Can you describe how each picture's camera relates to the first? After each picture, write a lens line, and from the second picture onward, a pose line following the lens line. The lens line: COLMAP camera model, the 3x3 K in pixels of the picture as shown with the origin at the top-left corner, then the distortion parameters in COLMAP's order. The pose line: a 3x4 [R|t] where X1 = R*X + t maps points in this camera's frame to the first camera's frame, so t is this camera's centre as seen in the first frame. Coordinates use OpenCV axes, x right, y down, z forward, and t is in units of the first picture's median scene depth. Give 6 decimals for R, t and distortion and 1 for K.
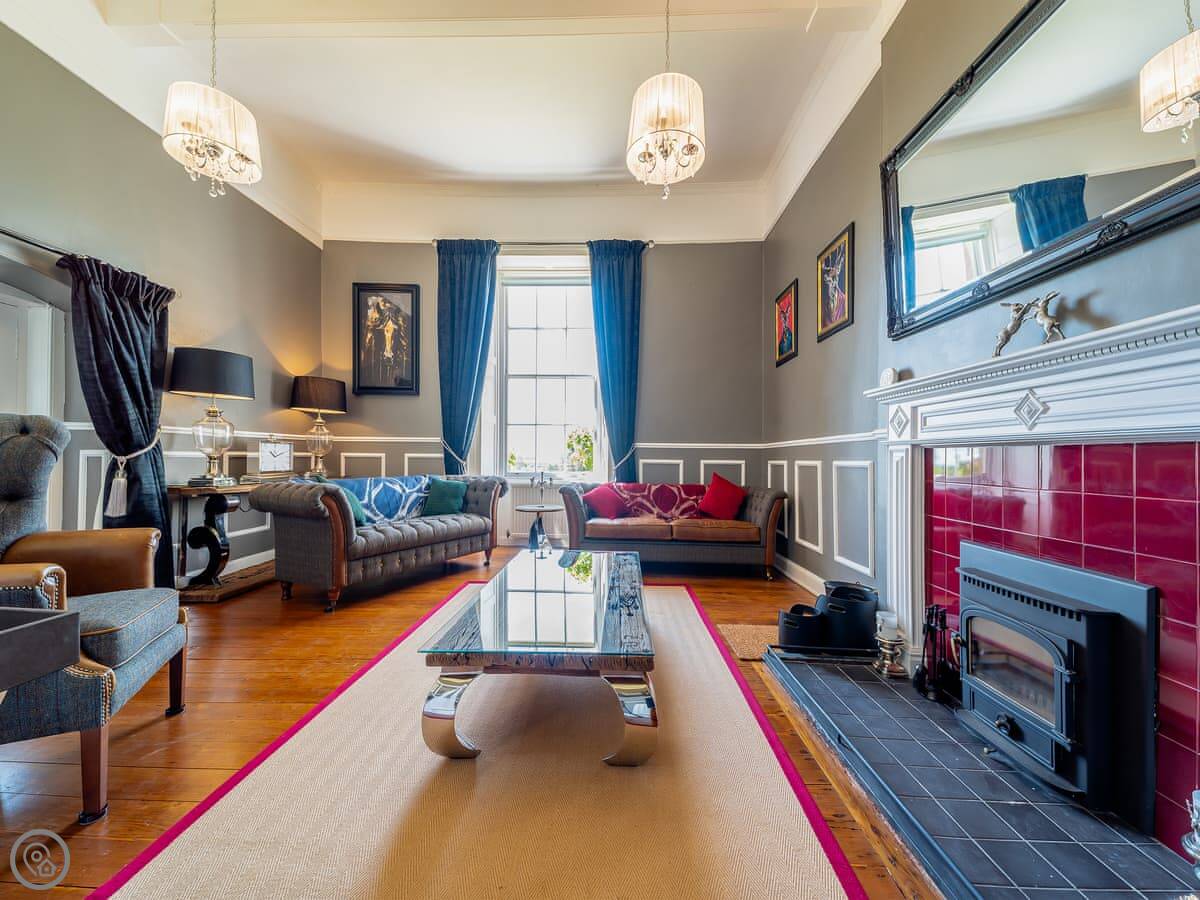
lens RADIAL K [[433.8, 0, 600.8], [0, 433.8, 455.3], [0, 0, 1]] dist [0.000206, -0.000041]
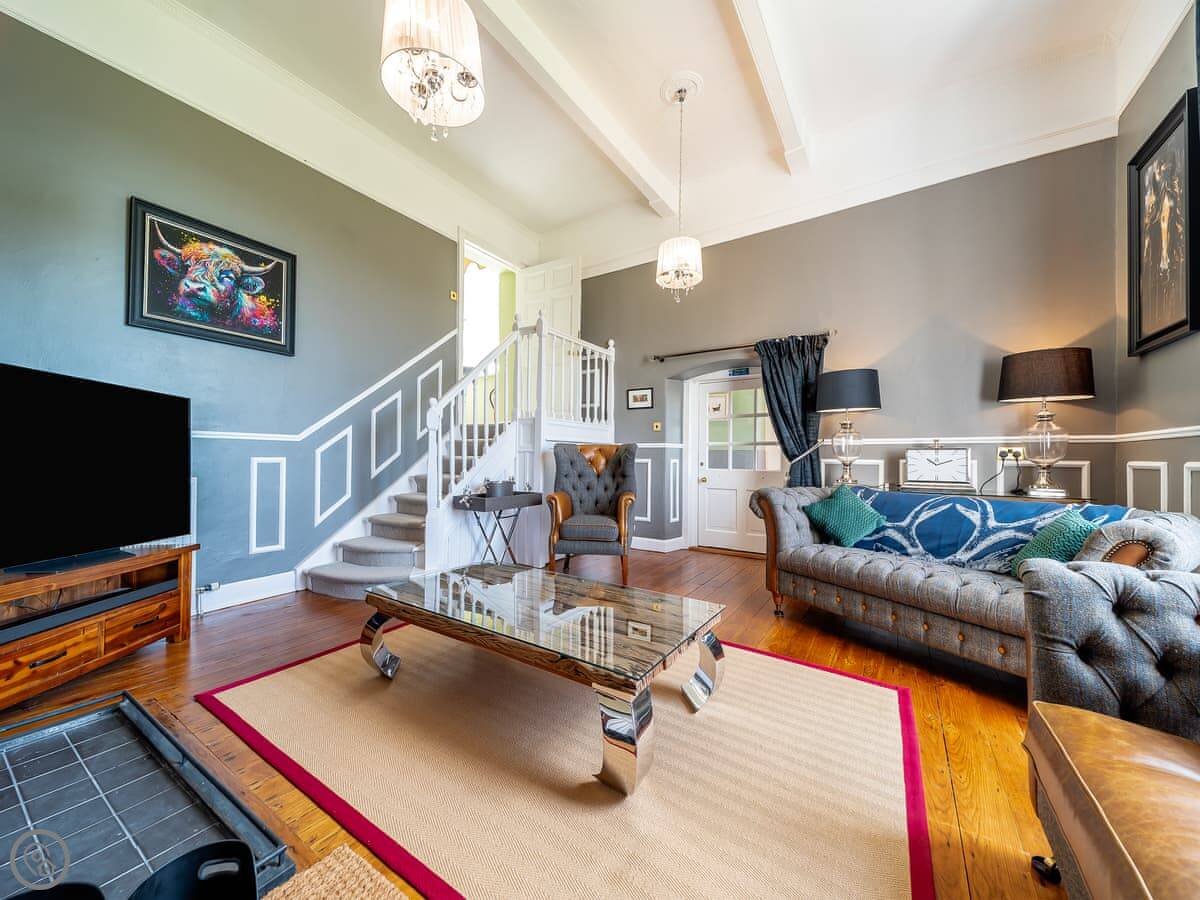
lens RADIAL K [[433.8, 0, 600.8], [0, 433.8, 455.3], [0, 0, 1]] dist [0.000206, -0.000041]
pose [[-0.541488, -0.019239, -0.840488, 0.360606], [-0.014595, 0.999803, -0.013482, 0.005825], [0.840582, 0.004967, -0.541662, 0.932616]]
